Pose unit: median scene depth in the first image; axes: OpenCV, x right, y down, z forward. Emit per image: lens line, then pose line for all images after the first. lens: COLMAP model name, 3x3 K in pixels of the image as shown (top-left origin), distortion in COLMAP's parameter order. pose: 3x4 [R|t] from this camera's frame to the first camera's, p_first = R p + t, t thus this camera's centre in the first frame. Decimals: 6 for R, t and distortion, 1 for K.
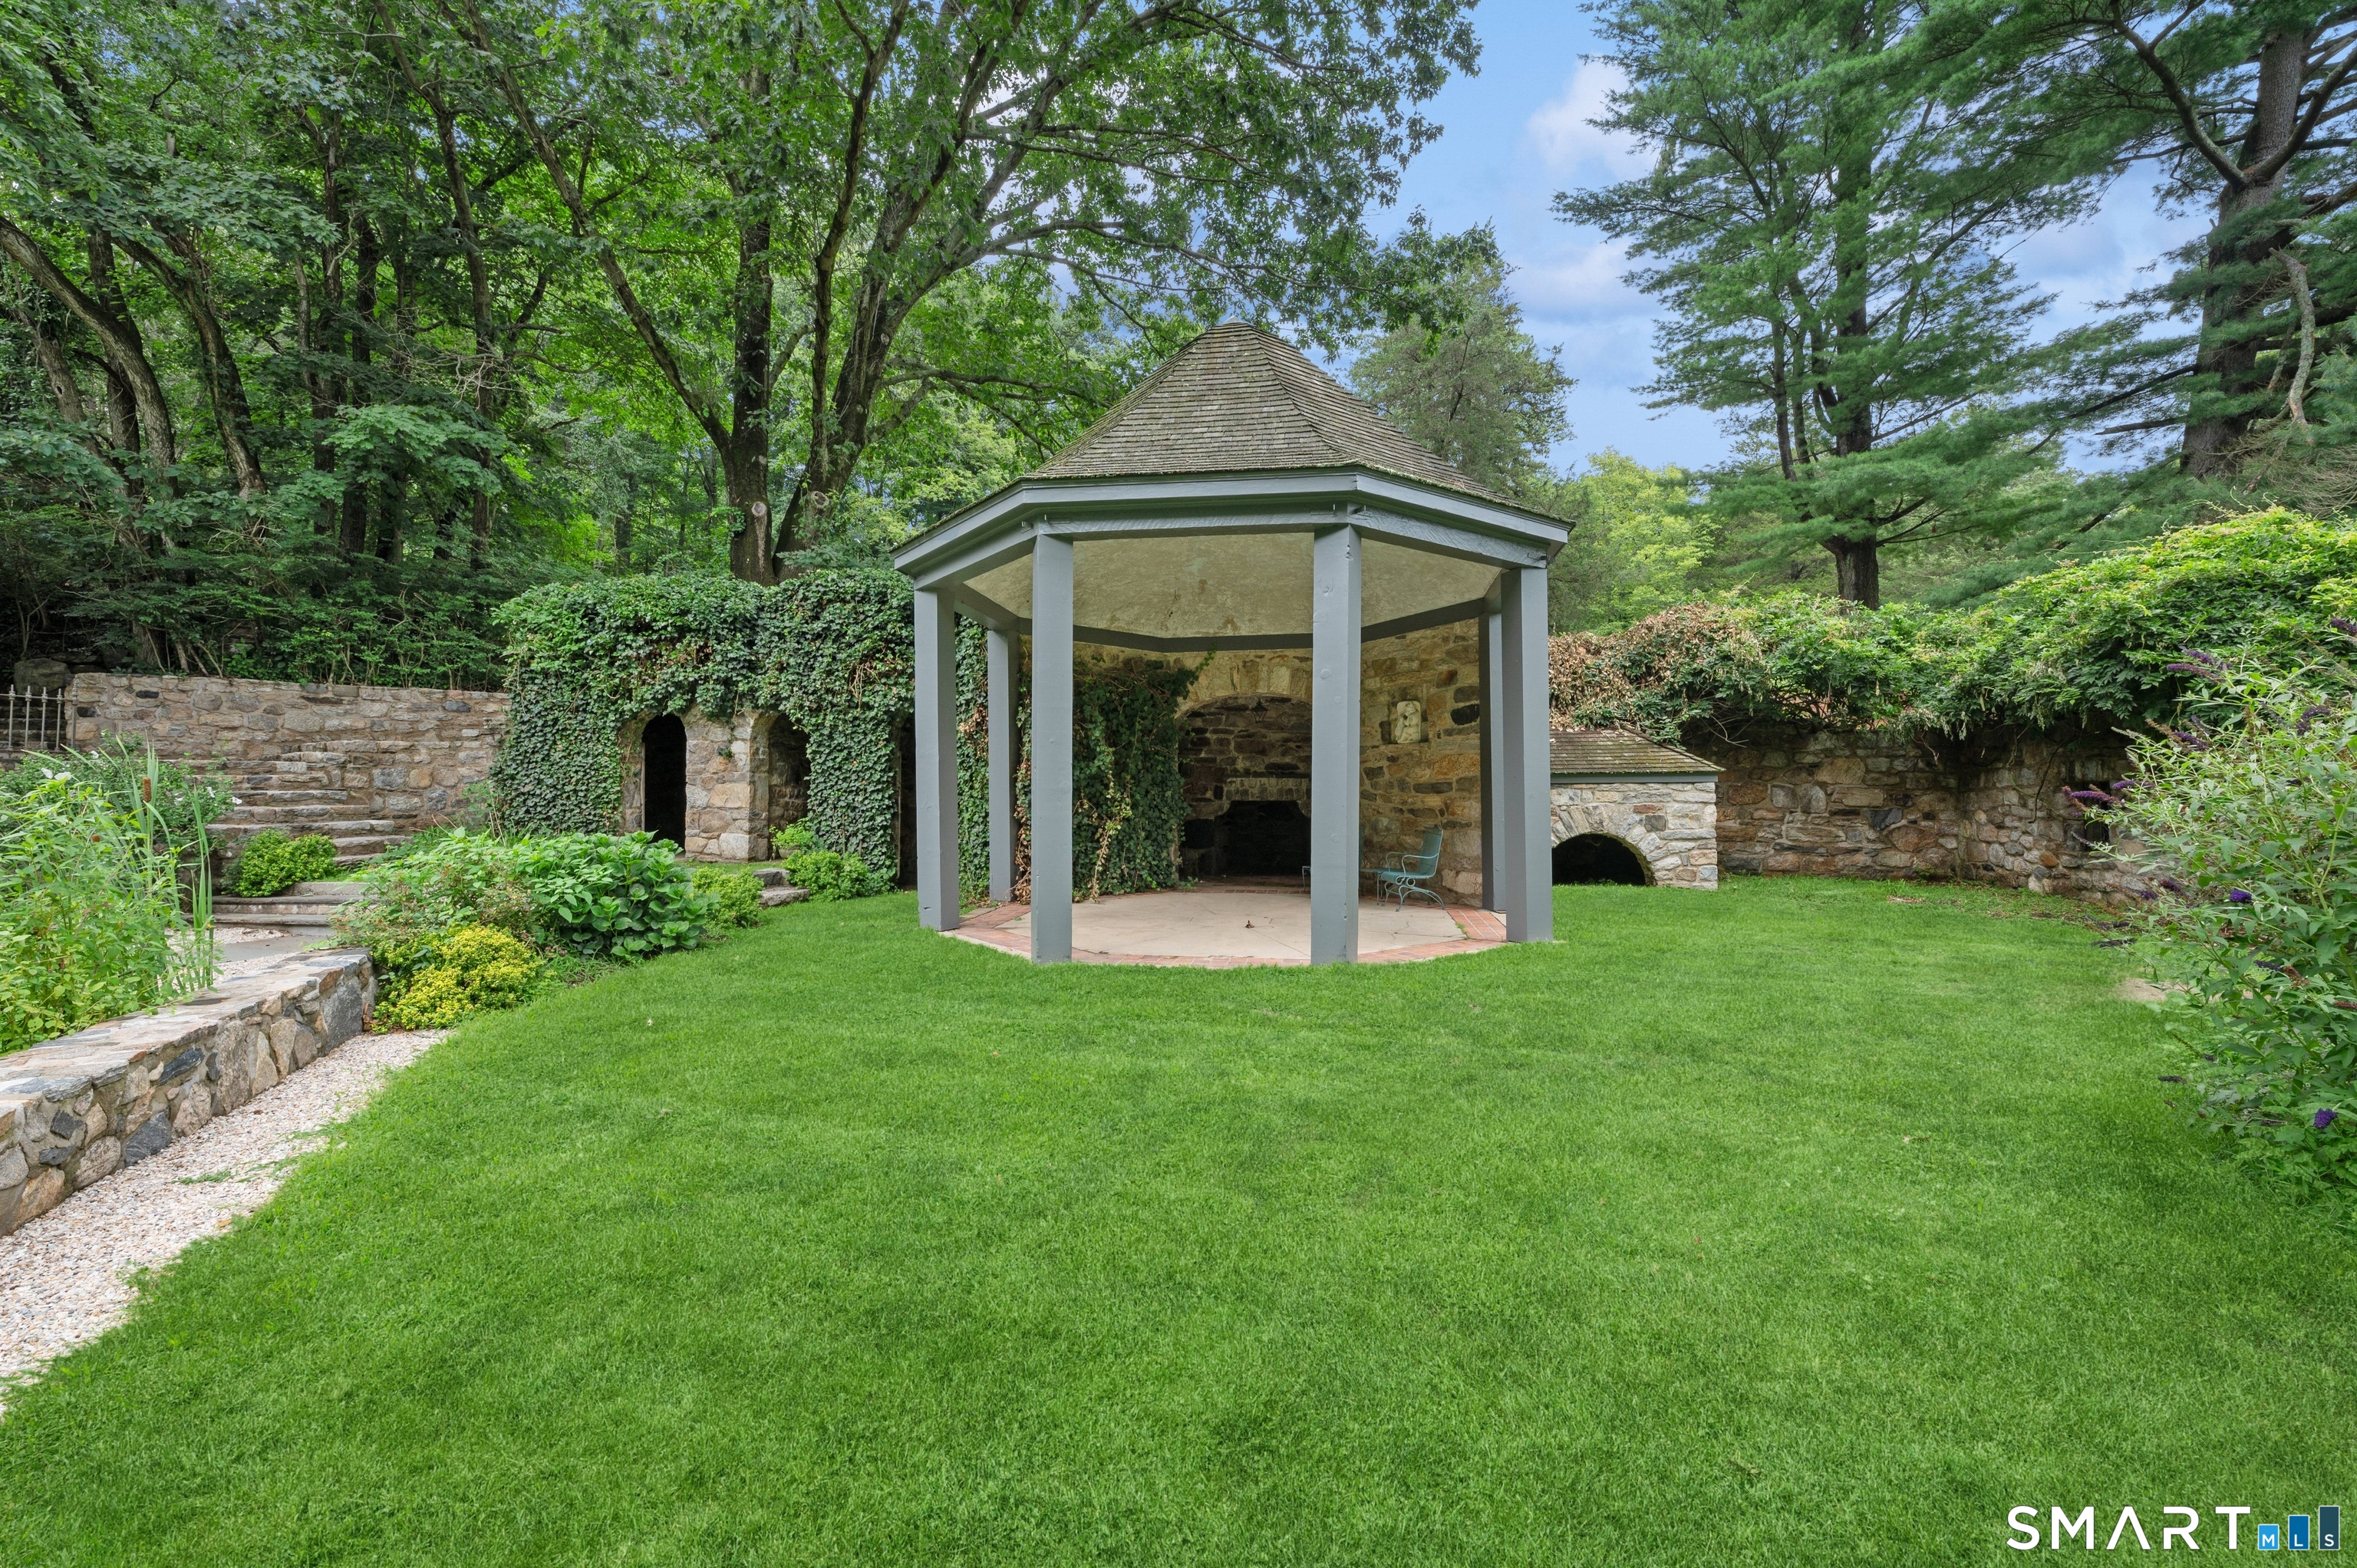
lens RADIAL K [[934.8, 0, 1178.2], [0, 934.8, 788.7], [0, 0, 1]] dist [-0.003355, -0.000179]
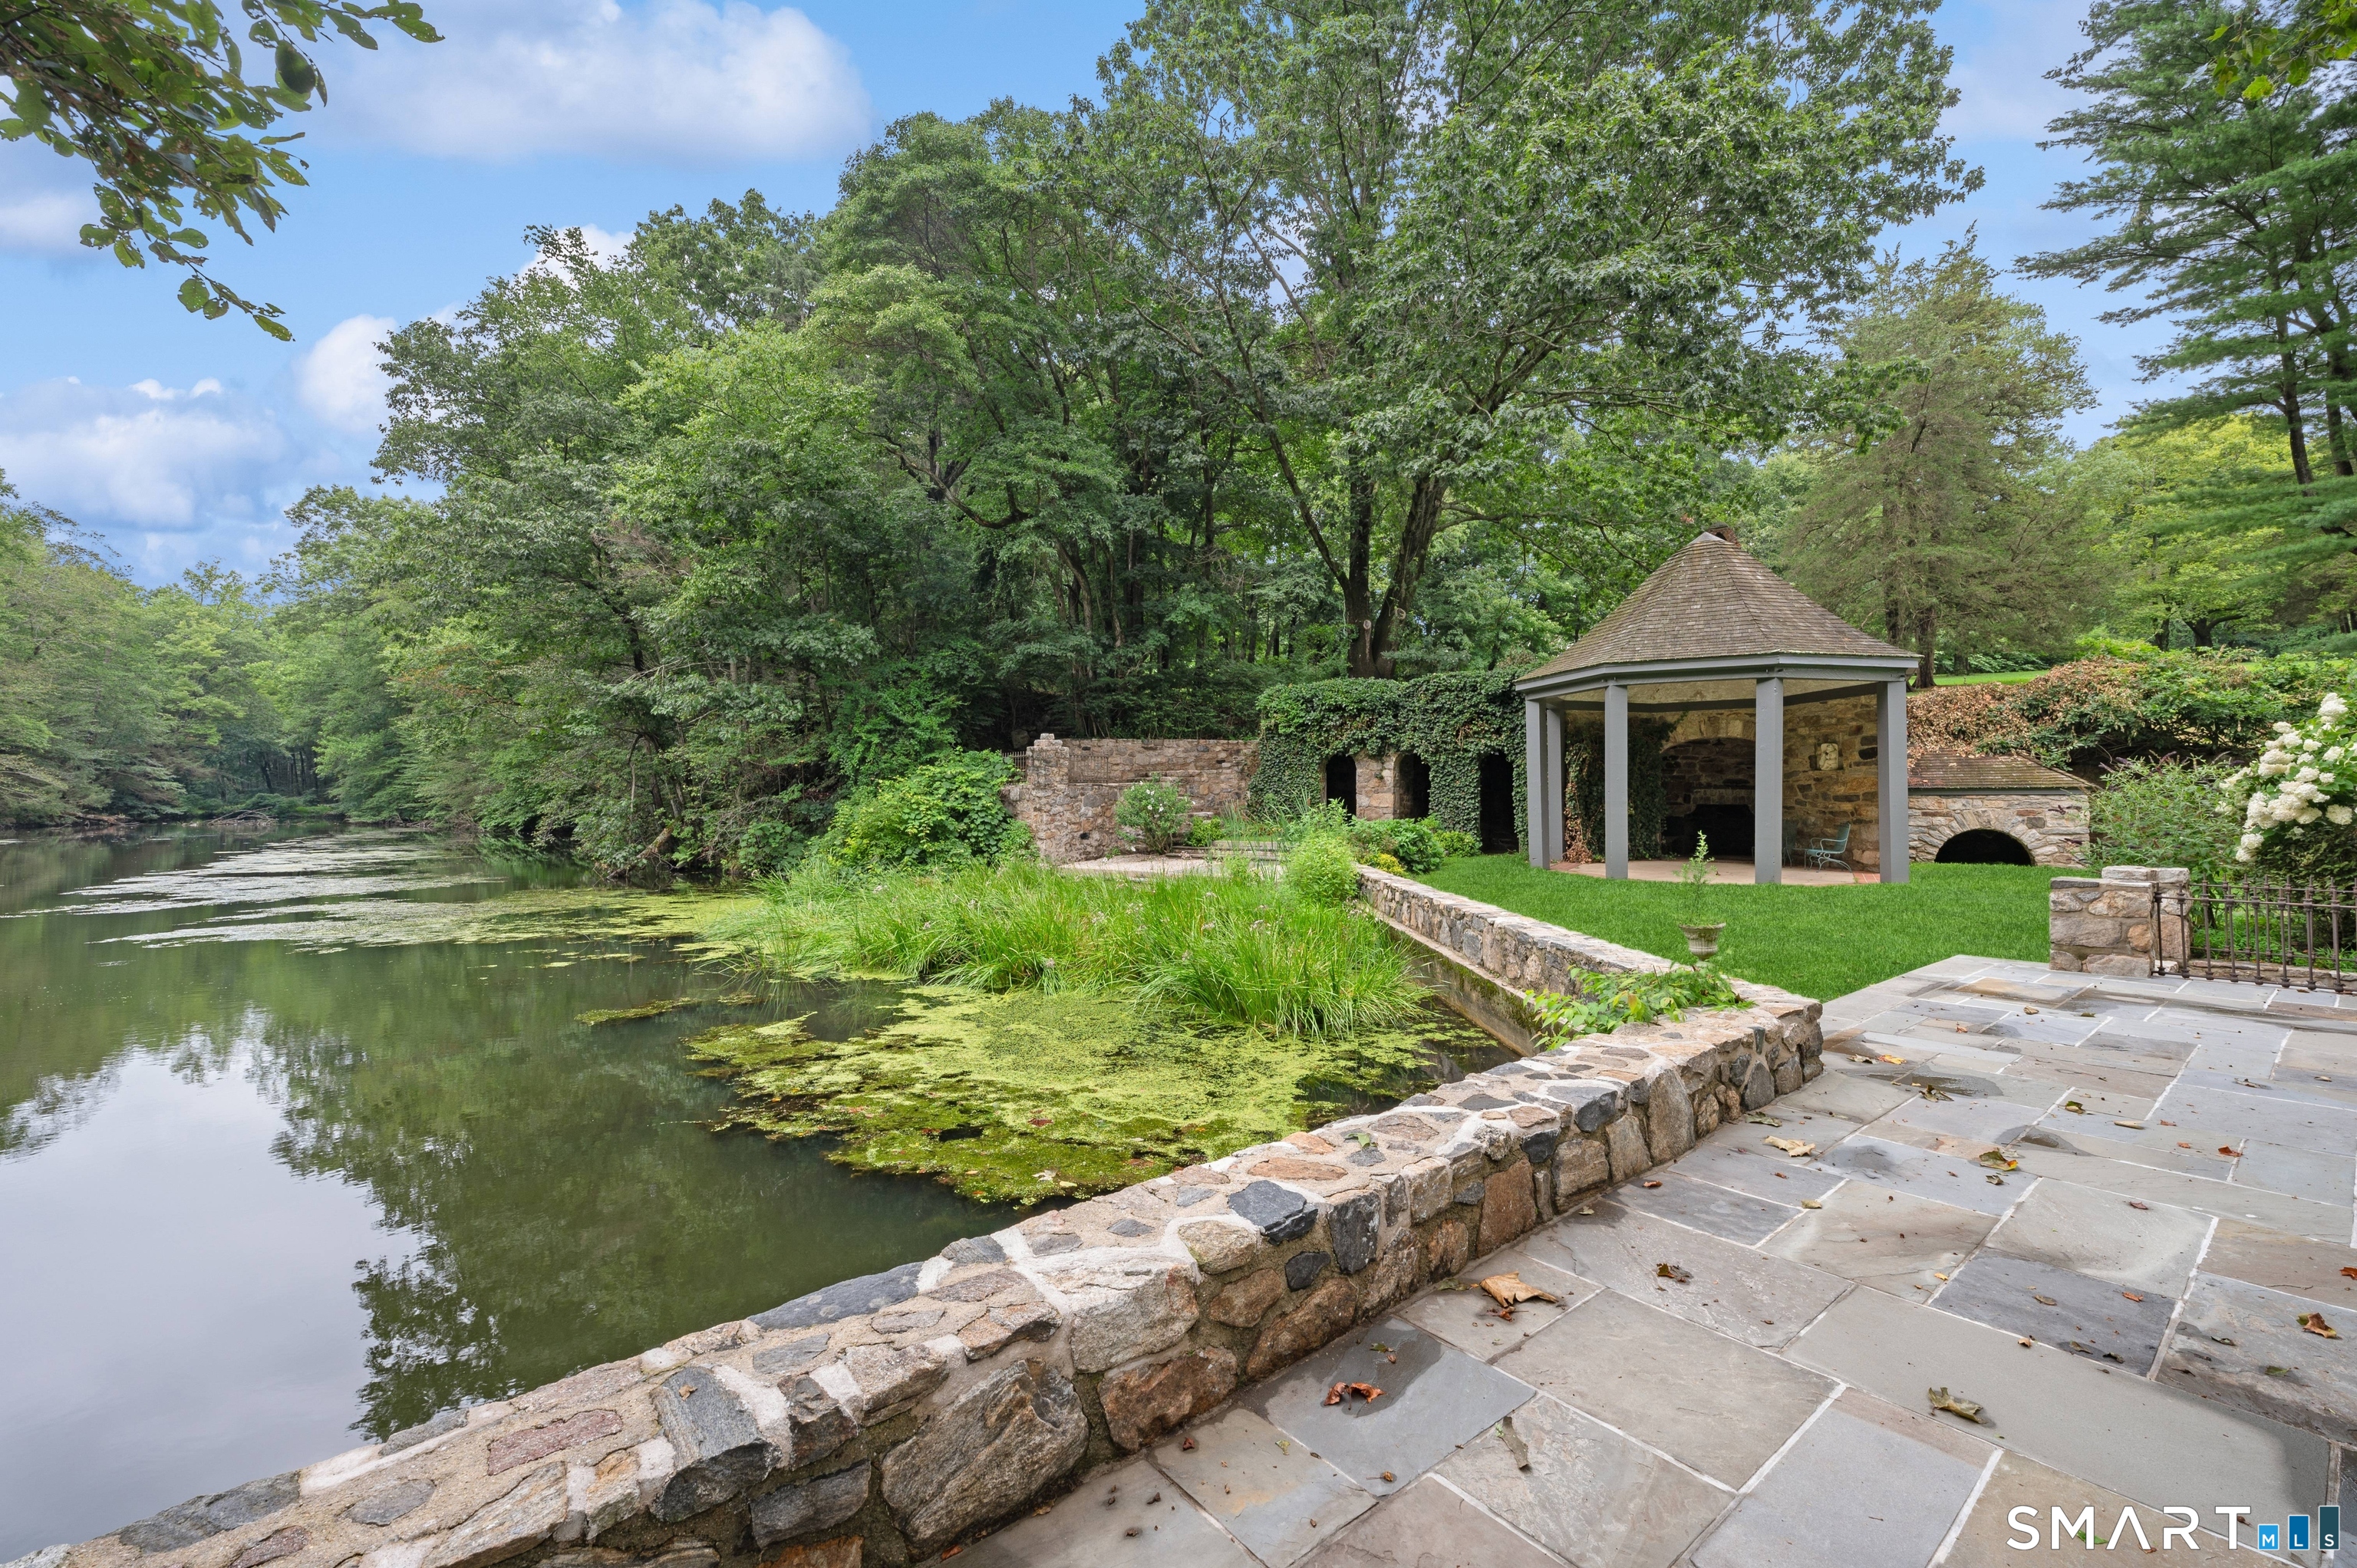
lens RADIAL K [[934.8, 0, 1175.5], [0, 934.8, 785.3], [0, 0, 1]] dist [-0.003355, -0.000179]
pose [[0.911155, -0.002115, -0.412059, -0.101564], [0.002905, 0.999995, 0.001291, -0.025314], [0.412054, -0.002374, 0.911156, -0.816598]]
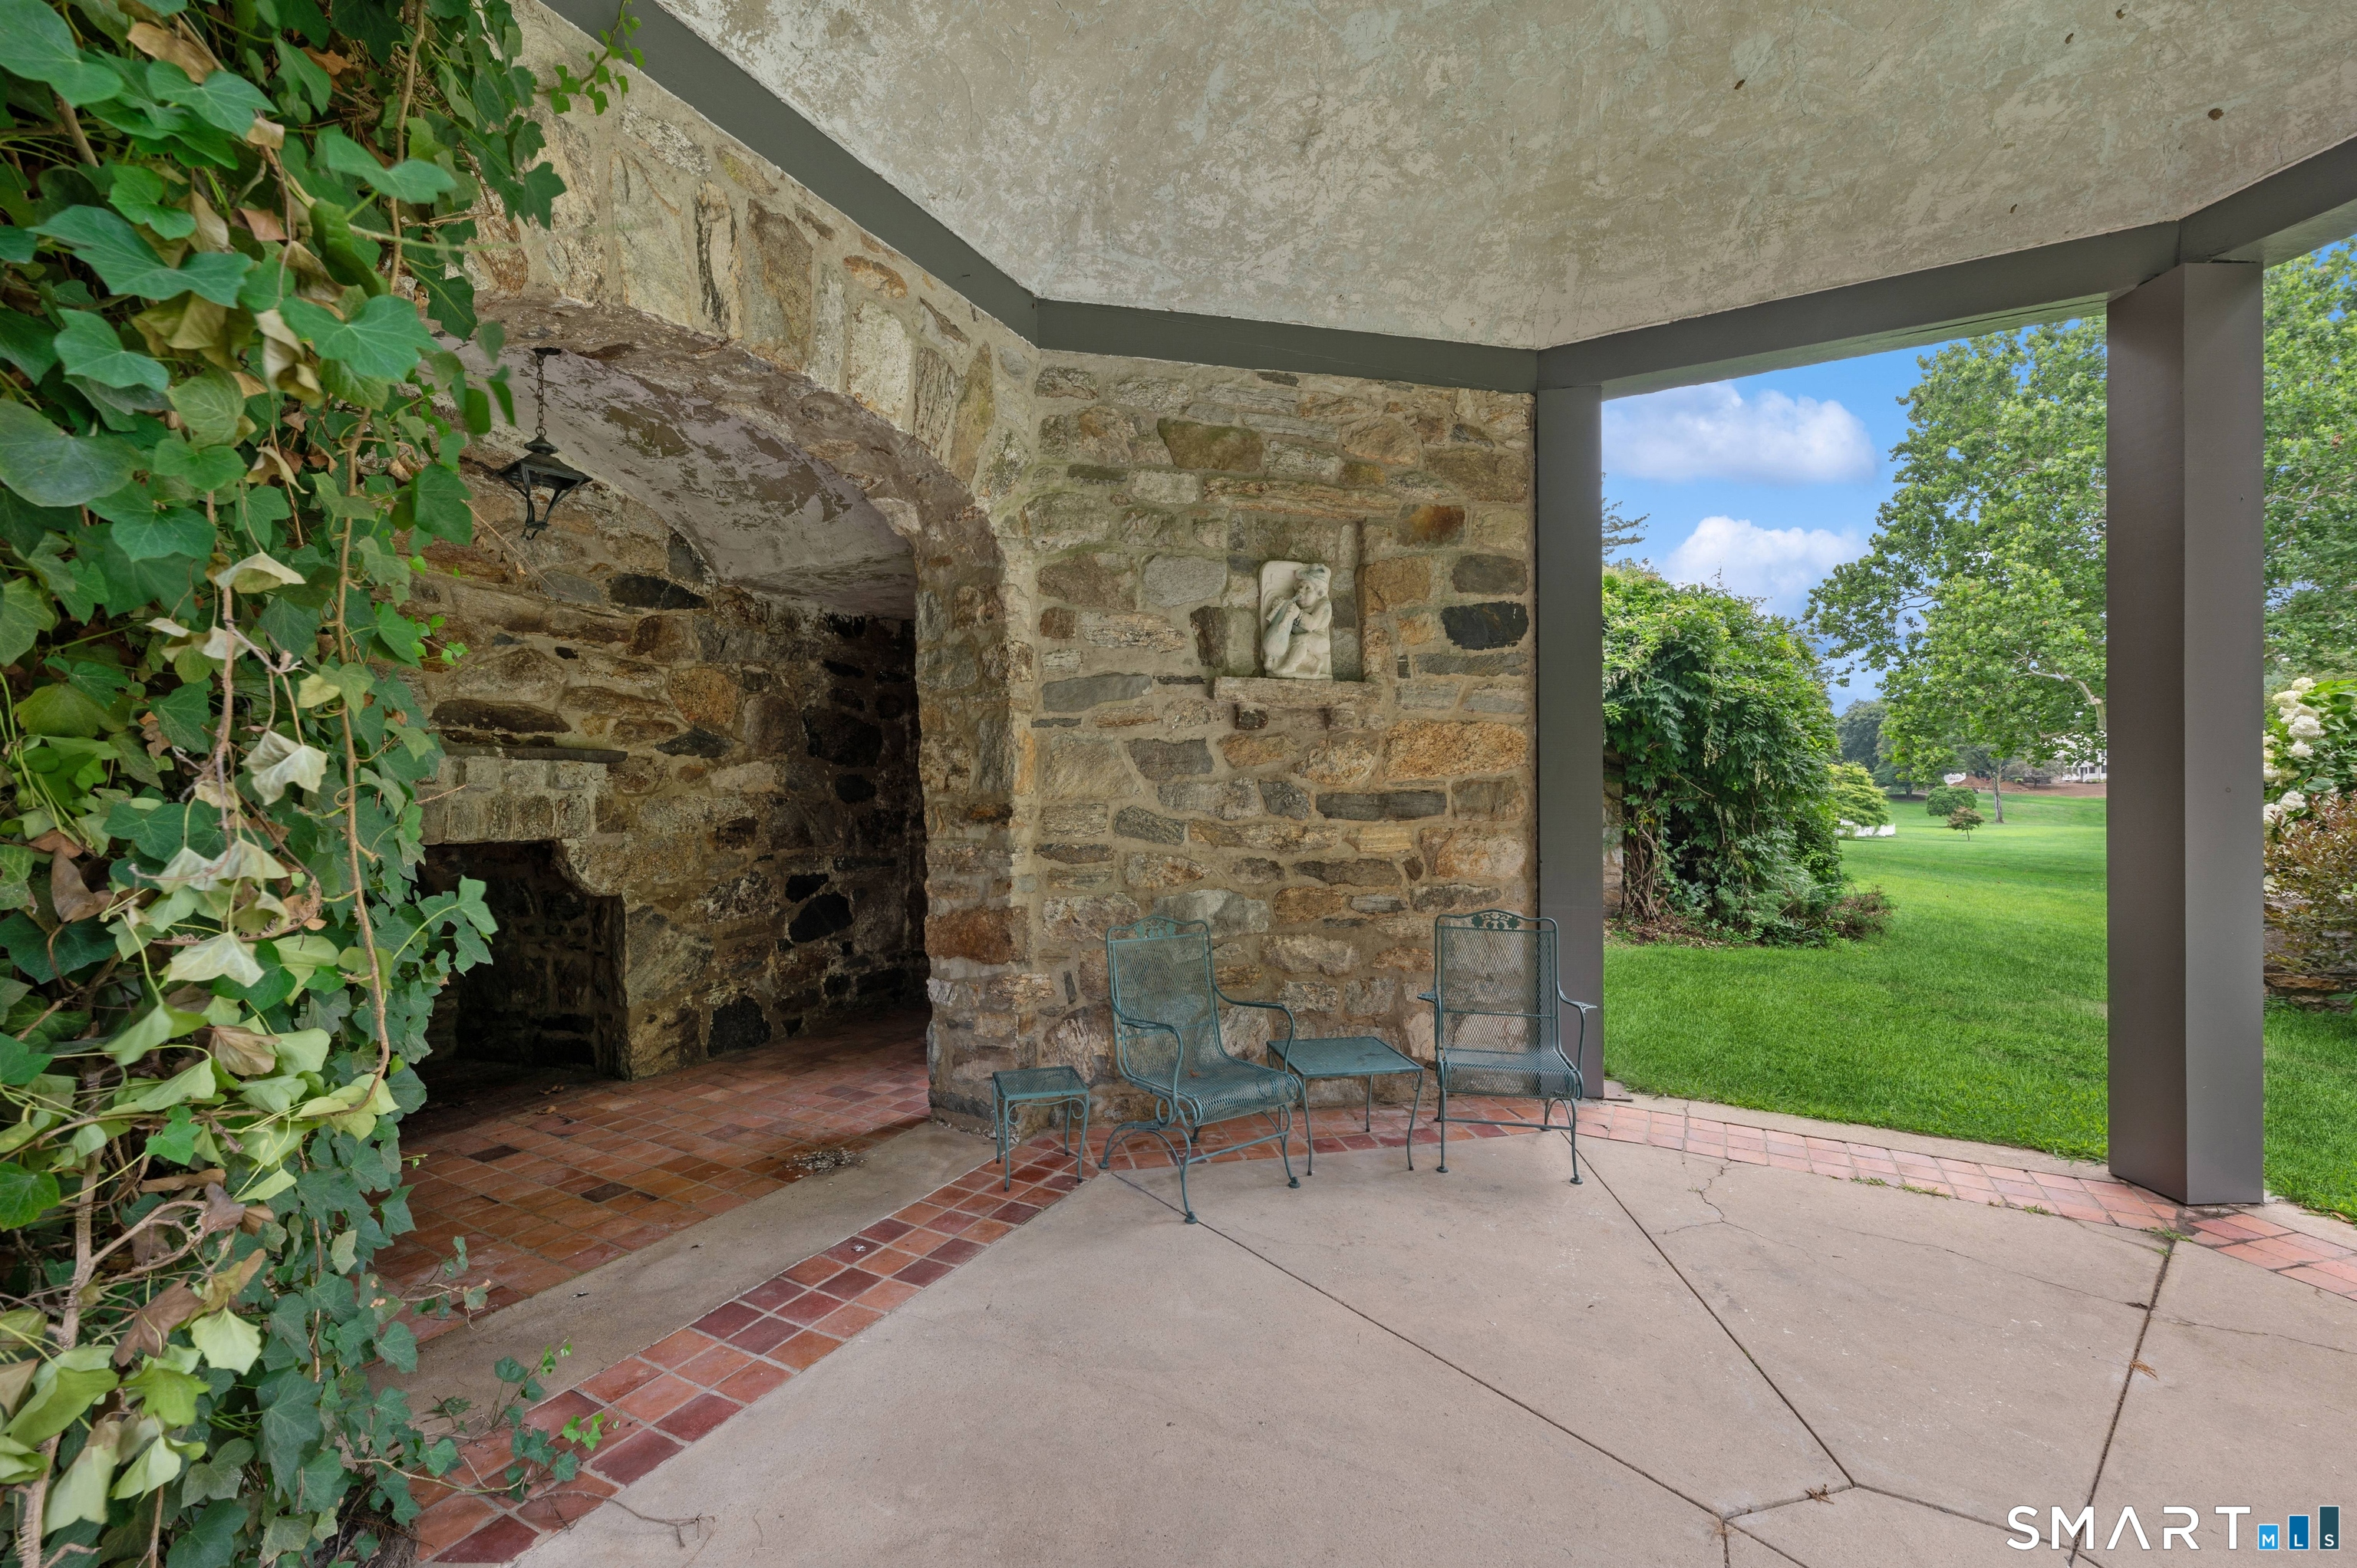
lens RADIAL K [[934.8, 0, 1178.1], [0, 934.8, 785.5], [0, 0, 1]] dist [-0.003355, -0.000179]
pose [[0.312668, 0.006172, 0.949842, -0.099832], [-0.011245, 0.999933, -0.002796, -0.005916], [-0.949796, -0.009807, 0.312717, 0.846028]]
